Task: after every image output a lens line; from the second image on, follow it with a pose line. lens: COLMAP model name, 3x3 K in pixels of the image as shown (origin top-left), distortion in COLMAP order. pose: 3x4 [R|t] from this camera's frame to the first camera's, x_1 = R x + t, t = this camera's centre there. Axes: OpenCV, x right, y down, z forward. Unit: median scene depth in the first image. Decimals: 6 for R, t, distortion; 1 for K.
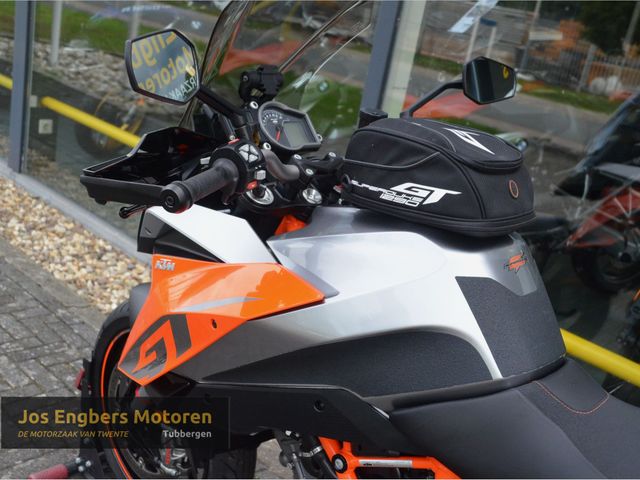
lens RADIAL K [[727.8, 0, 342.3], [0, 727.8, 241.3], [0, 0, 1]] dist [0.034877, 0.037399]
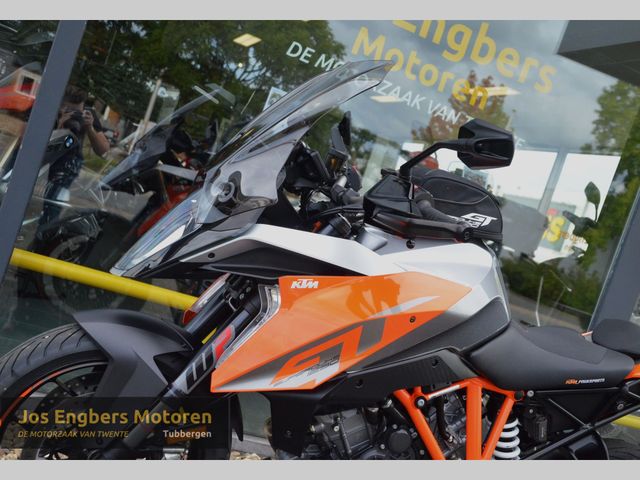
lens RADIAL K [[738.4, 0, 342.5], [0, 738.4, 259.9], [0, 0, 1]] dist [0.023913, 0.041849]
pose [[0.492180, -0.090722, 0.865753, -1.458054], [0.034225, 0.995802, 0.084893, -0.124091], [-0.869820, -0.012152, 0.493219, 0.434934]]
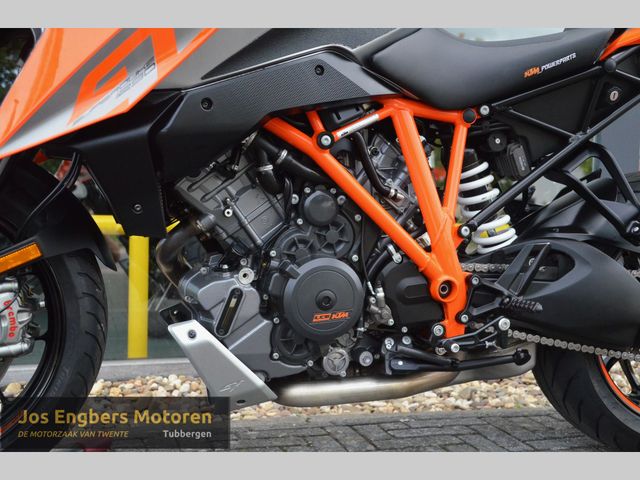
lens RADIAL K [[761.6, 0, 330.2], [0, 761.6, 248.0], [0, 0, 1]] dist [0.052338, 0.056360]
pose [[0.500106, -0.209474, 0.840247, -1.047096], [0.340143, 0.939834, 0.031851, 0.452692], [-0.796365, 0.269875, 0.541268, 0.467959]]
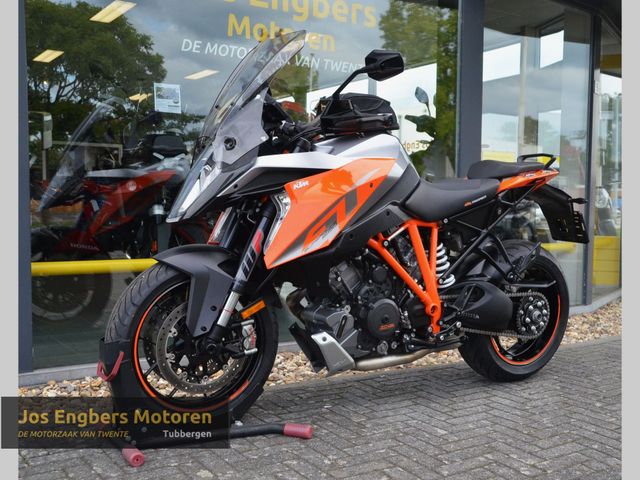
lens RADIAL K [[734.0, 0, 353.9], [0, 734.0, 252.5], [0, 0, 1]] dist [-0.002518, 0.024688]
pose [[0.235990, -0.251788, 0.938569, -2.322422], [0.331178, 0.928867, 0.165916, -0.082606], [-0.913581, 0.271679, 0.302590, 0.446110]]
